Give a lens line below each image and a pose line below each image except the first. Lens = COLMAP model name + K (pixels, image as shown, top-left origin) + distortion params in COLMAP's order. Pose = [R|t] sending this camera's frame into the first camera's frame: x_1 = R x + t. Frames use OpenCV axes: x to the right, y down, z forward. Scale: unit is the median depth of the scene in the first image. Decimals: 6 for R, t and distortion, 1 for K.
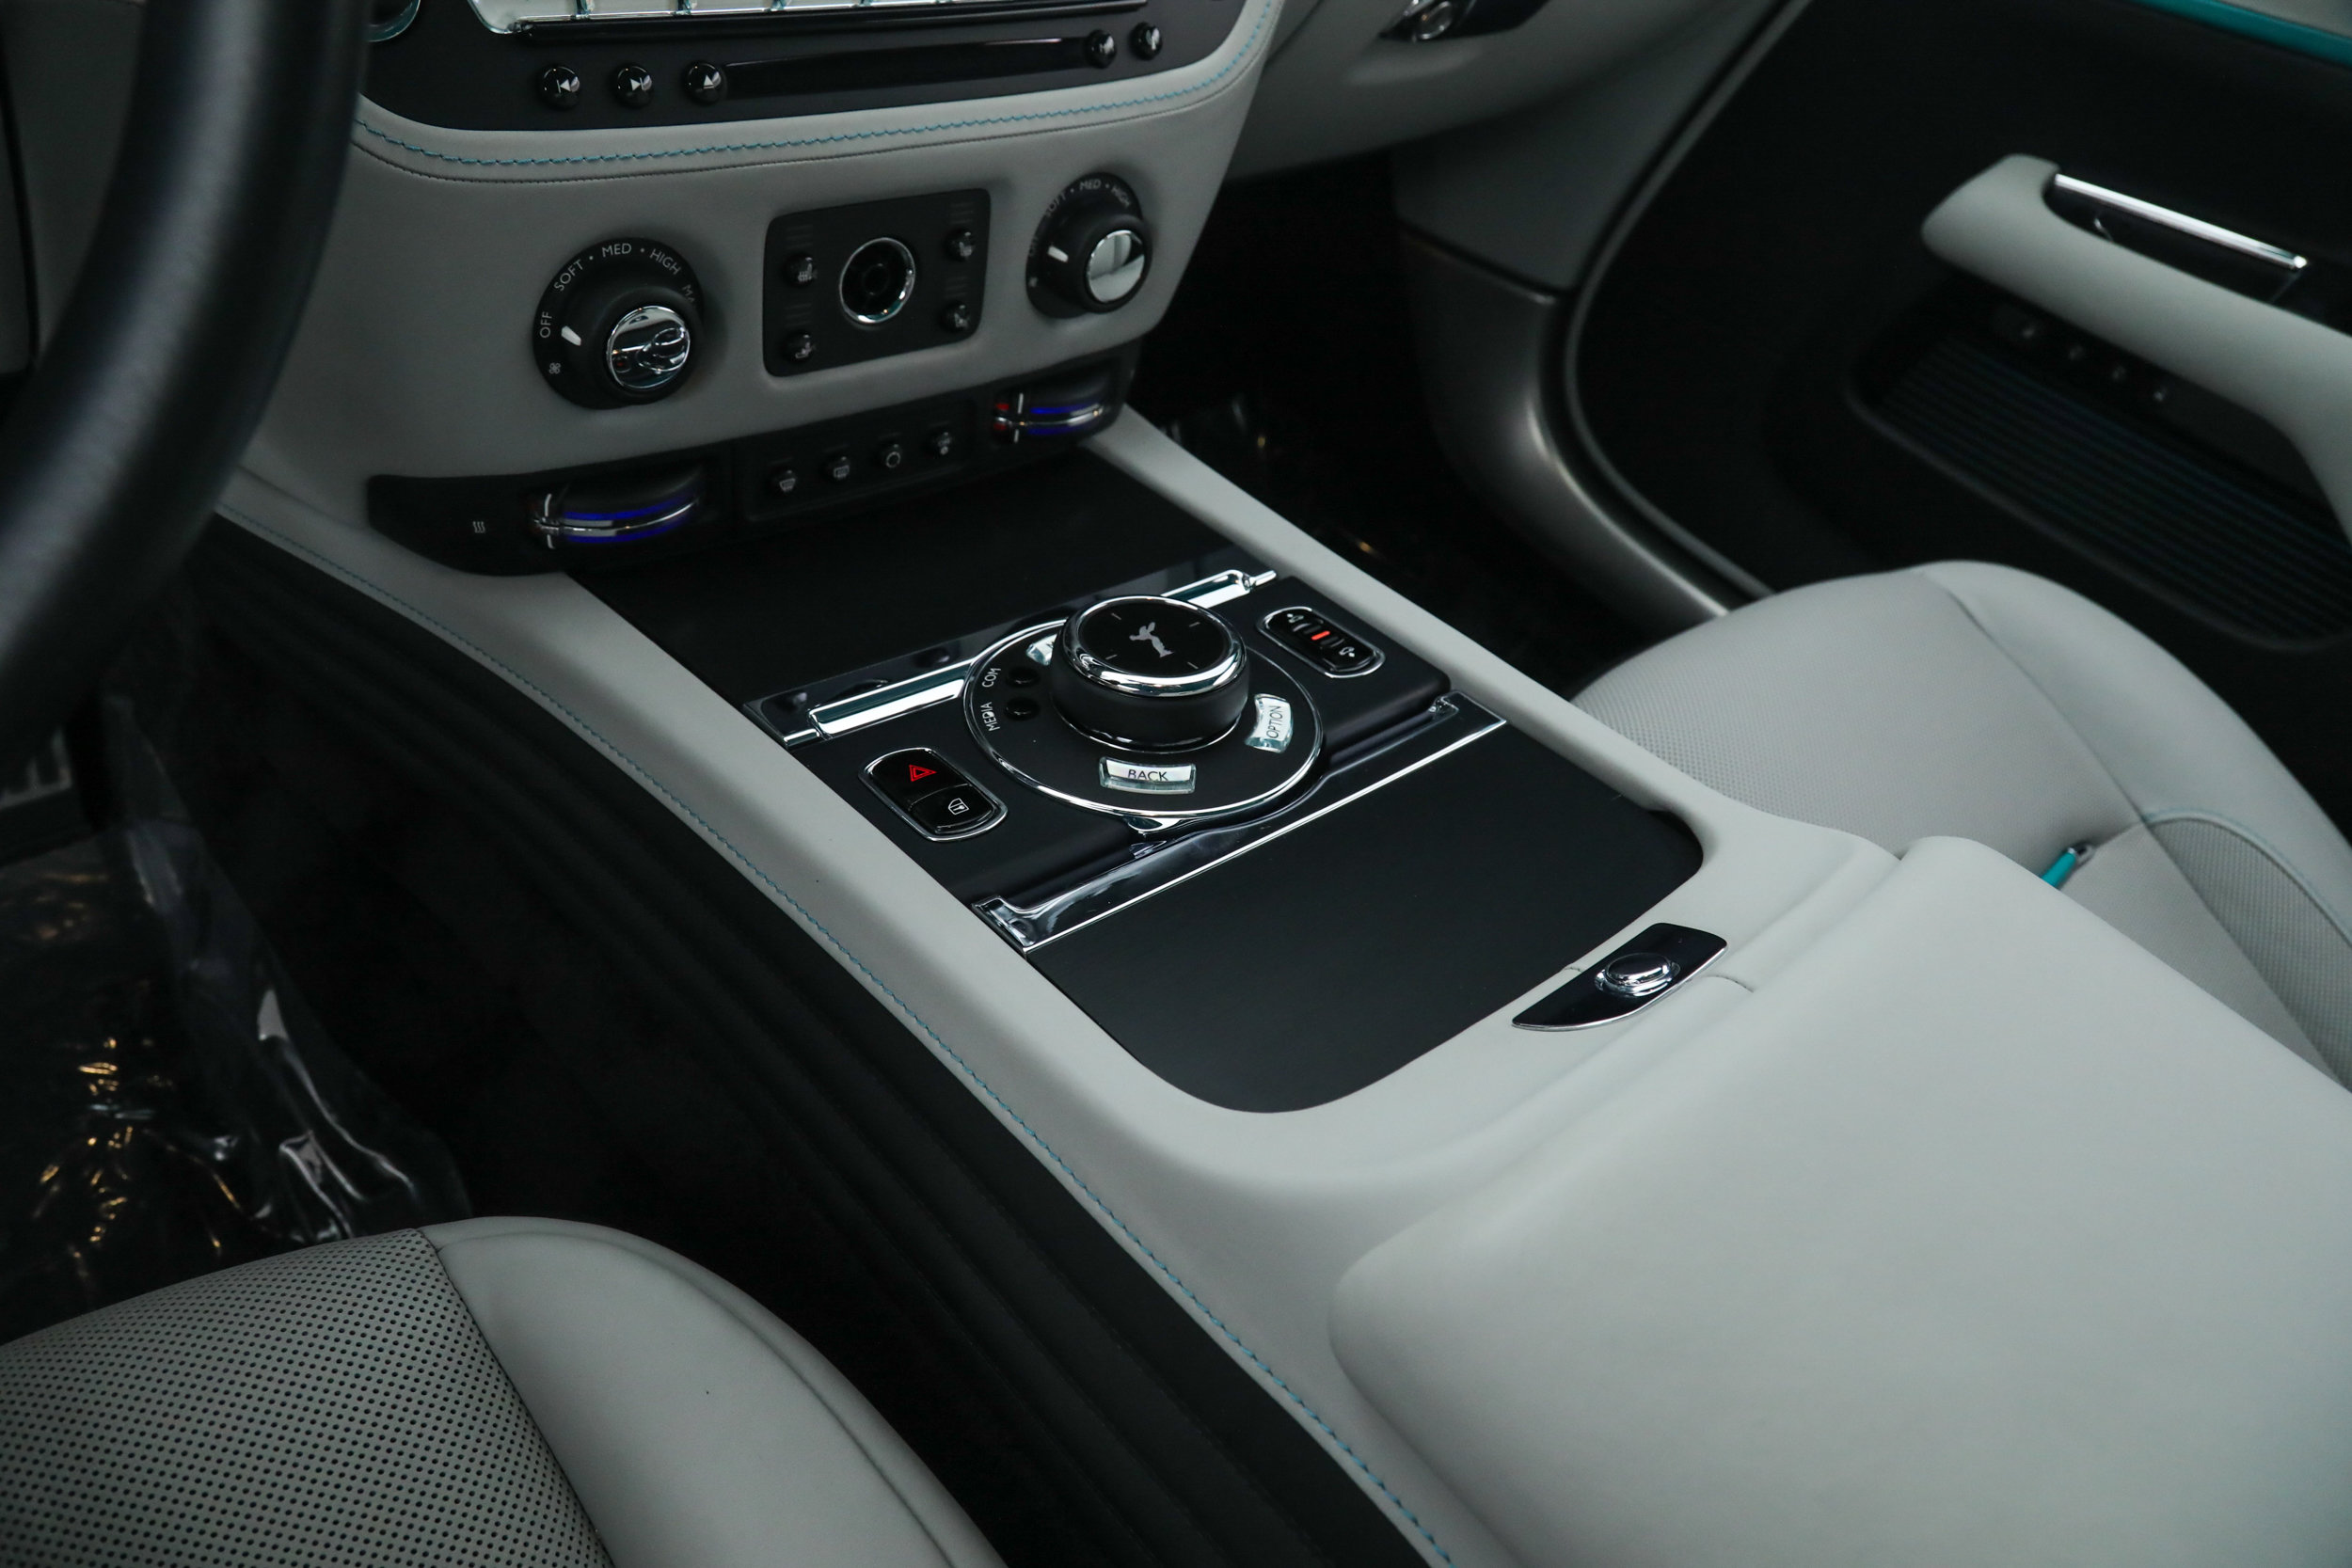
lens RADIAL K [[1628.7, 0, 1186.3], [0, 1628.7, 785.1], [0, 0, 1]] dist [-0.121985, 0.055320]
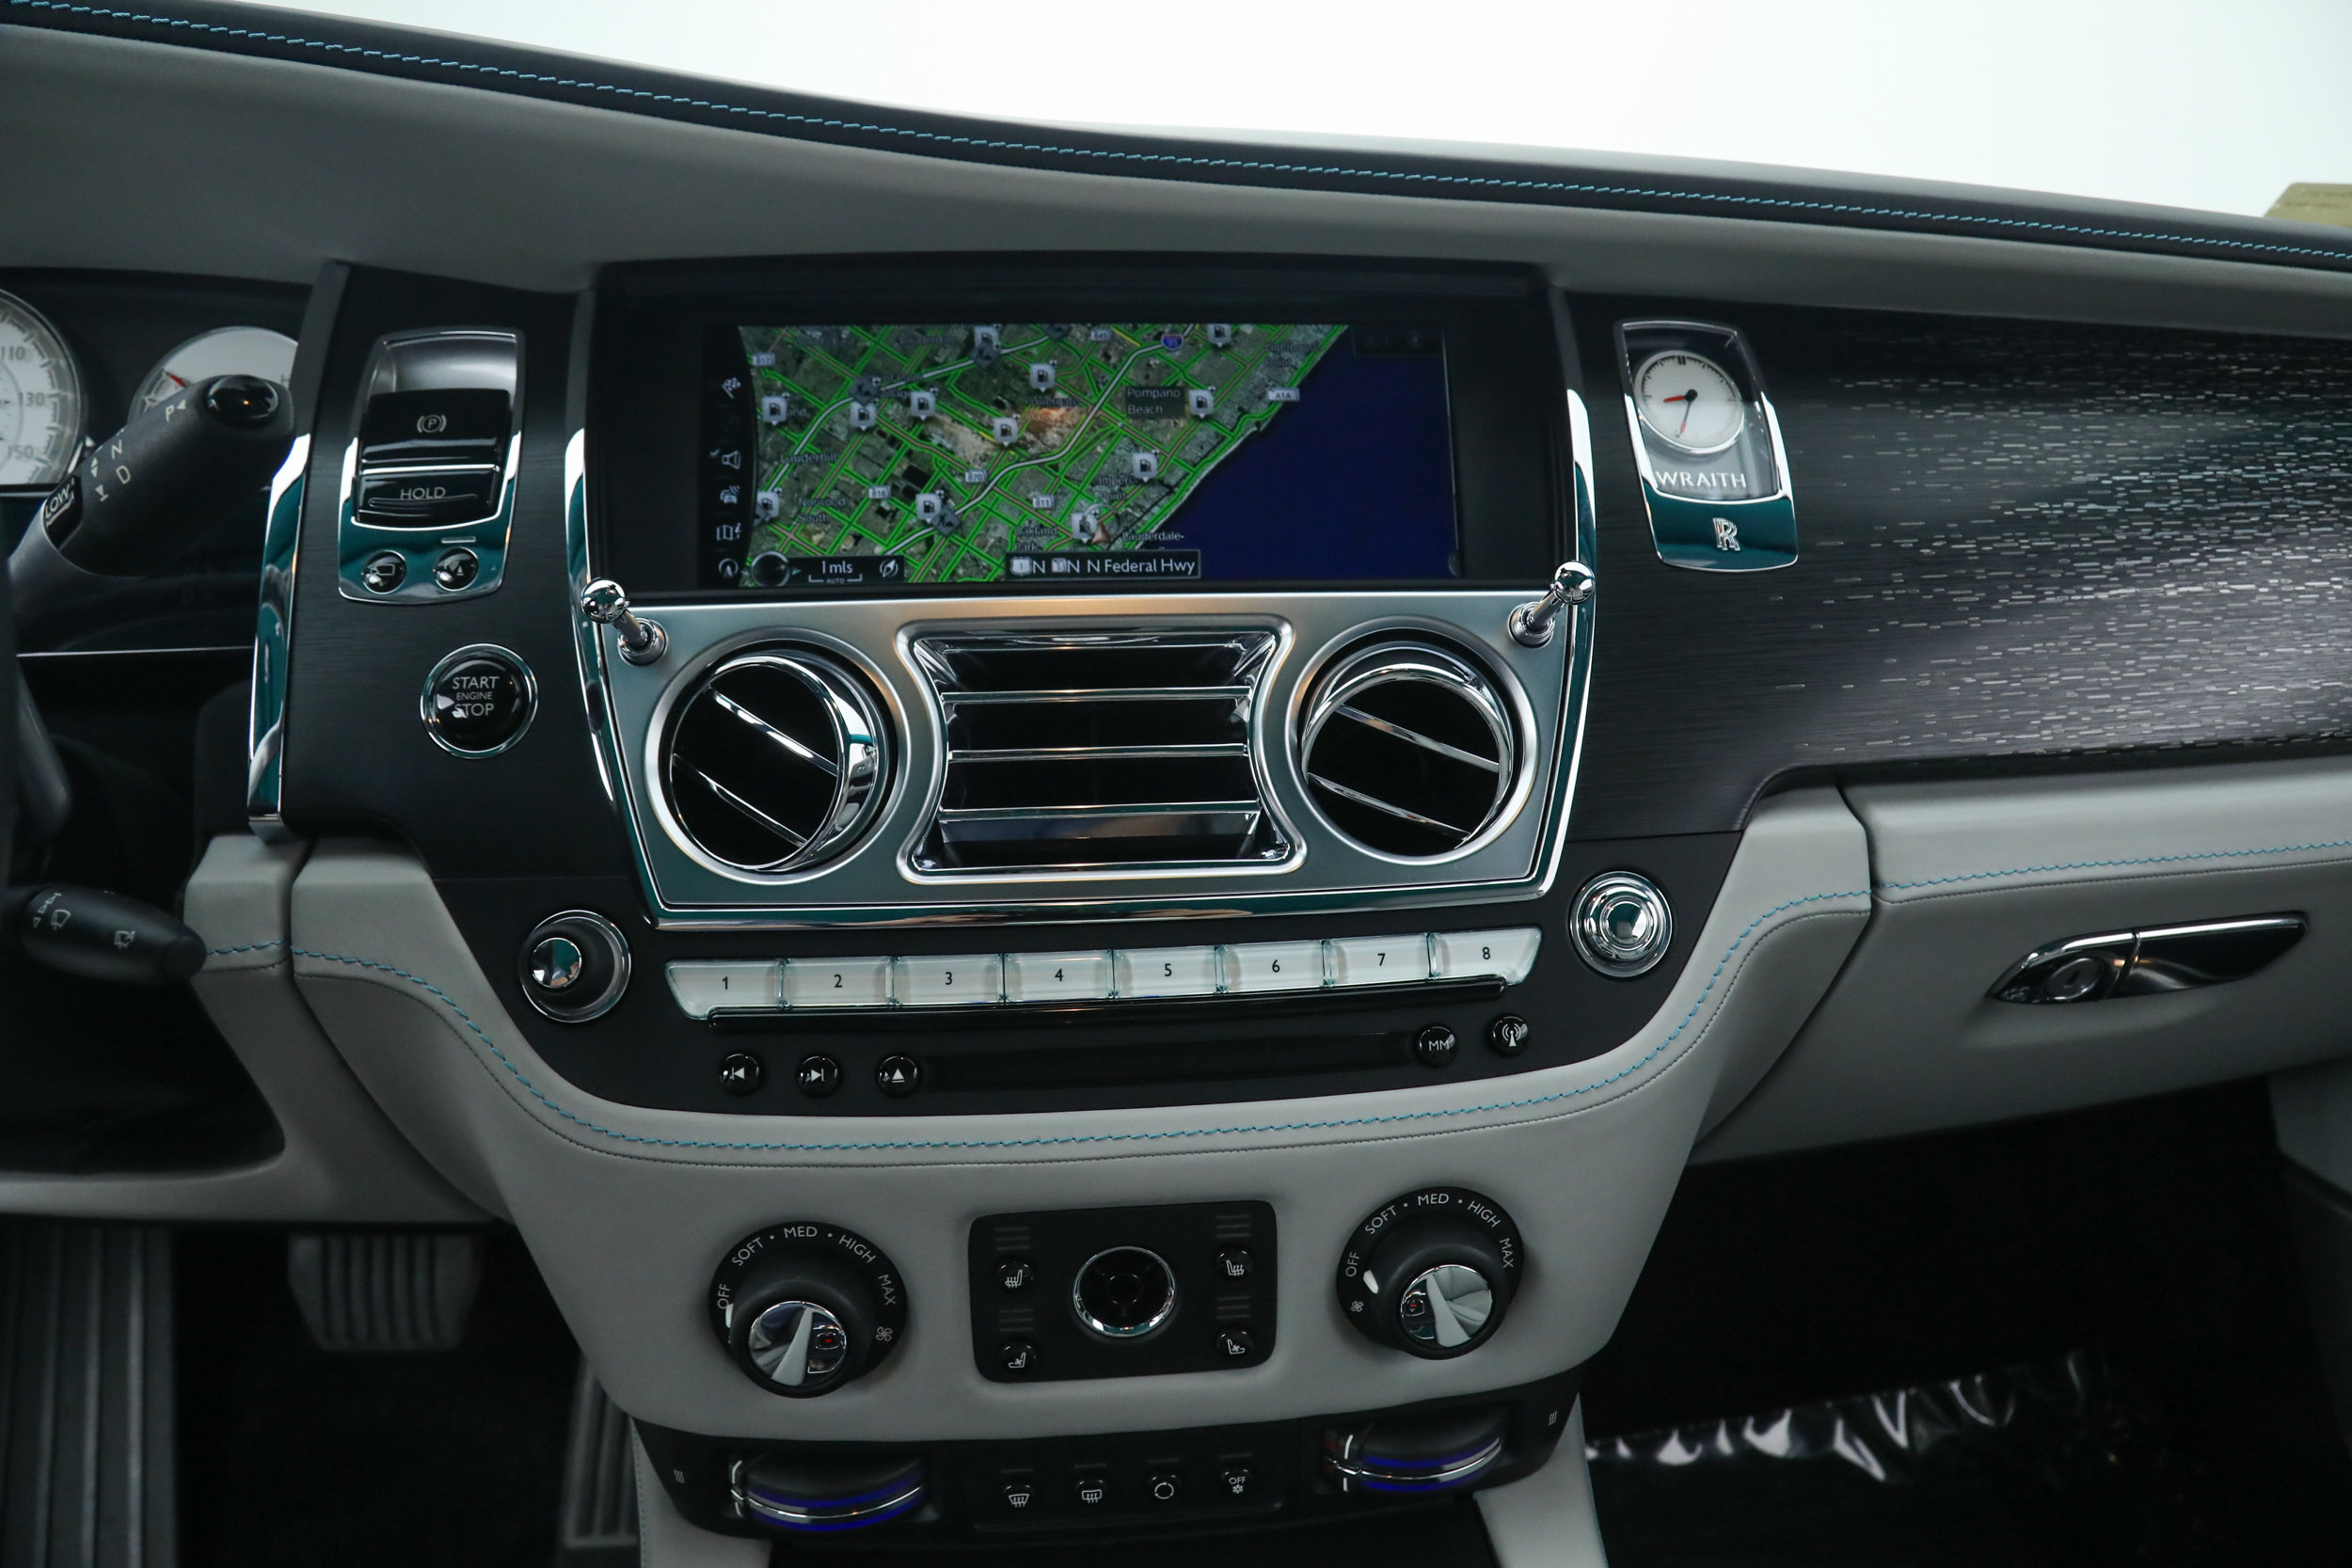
lens RADIAL K [[1628.7, 0, 1164.9], [0, 1628.7, 779.9], [0, 0, 1]] dist [-0.121985, 0.055320]
pose [[0.806493, -0.016633, -0.591010, 0.349075], [-0.257860, 0.889632, -0.376913, -0.245252], [0.532050, 0.456376, 0.713193, 0.277016]]
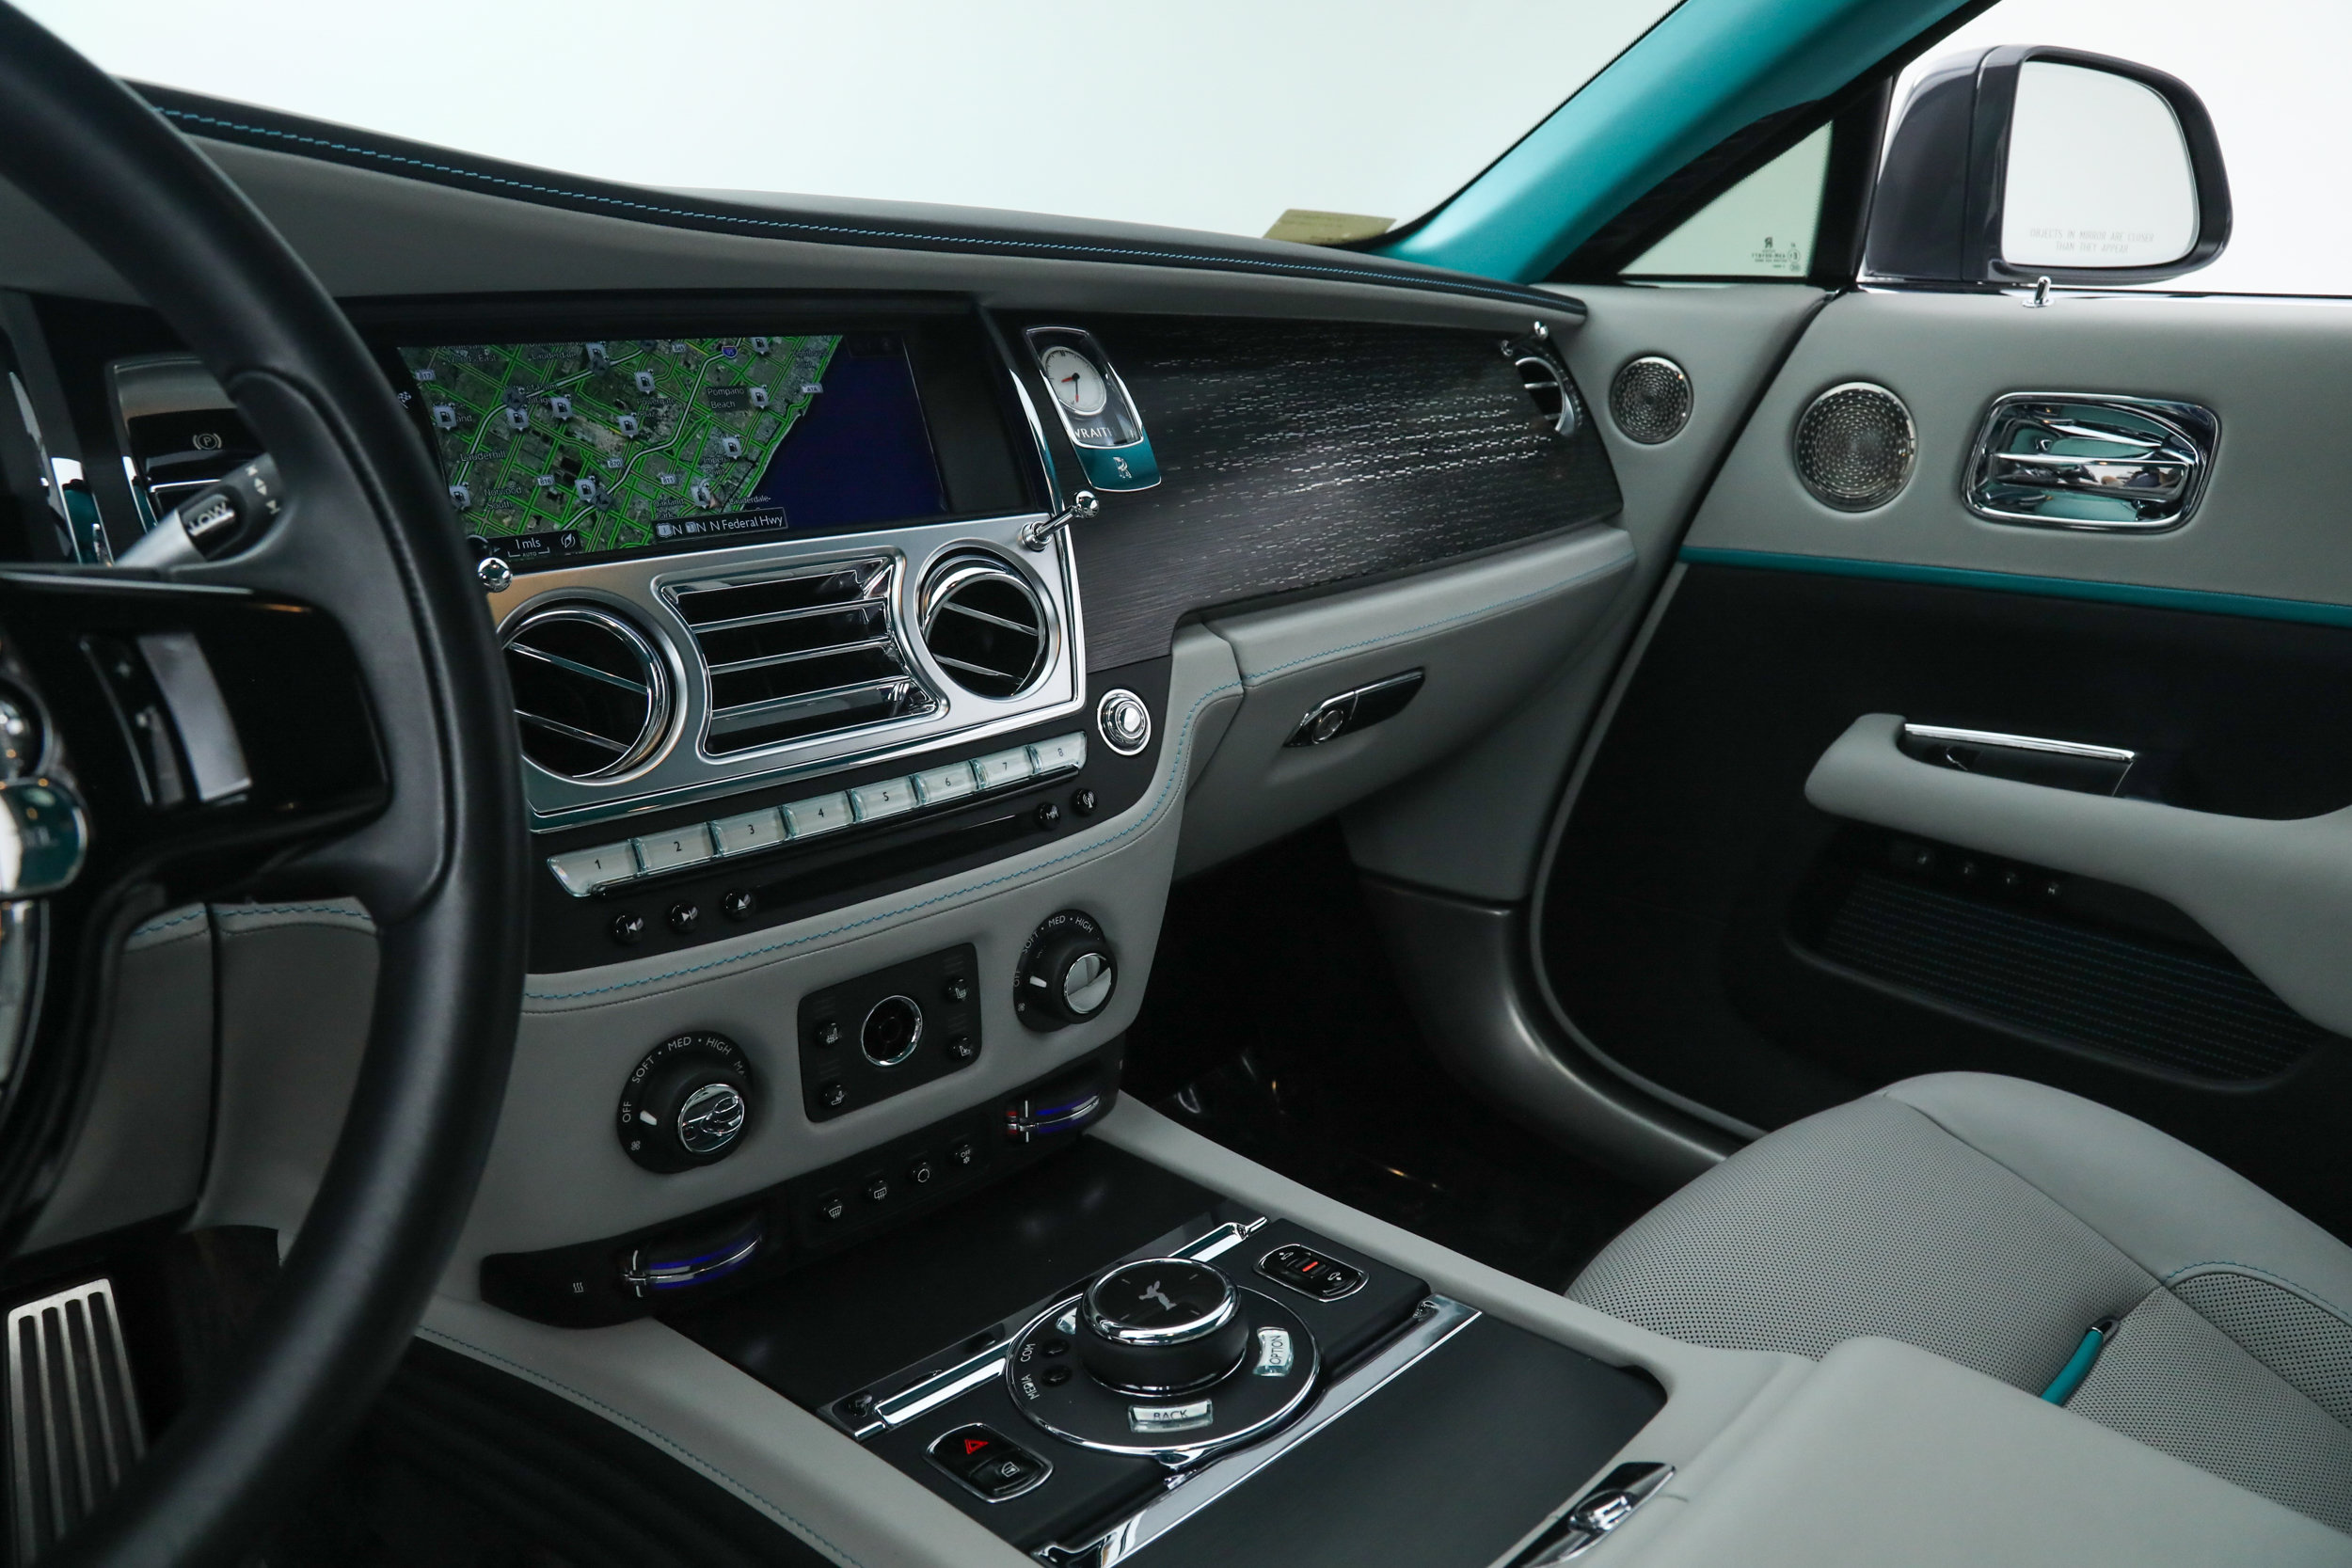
lens RADIAL K [[1628.7, 0, 1170.4], [0, 1628.7, 787.7], [0, 0, 1]] dist [-0.121985, 0.055320]
pose [[0.984405, -0.175916, -0.000363, 0.047810], [0.162134, 0.908079, -0.386142, 0.024503], [0.068258, 0.380061, 0.922439, -0.184537]]
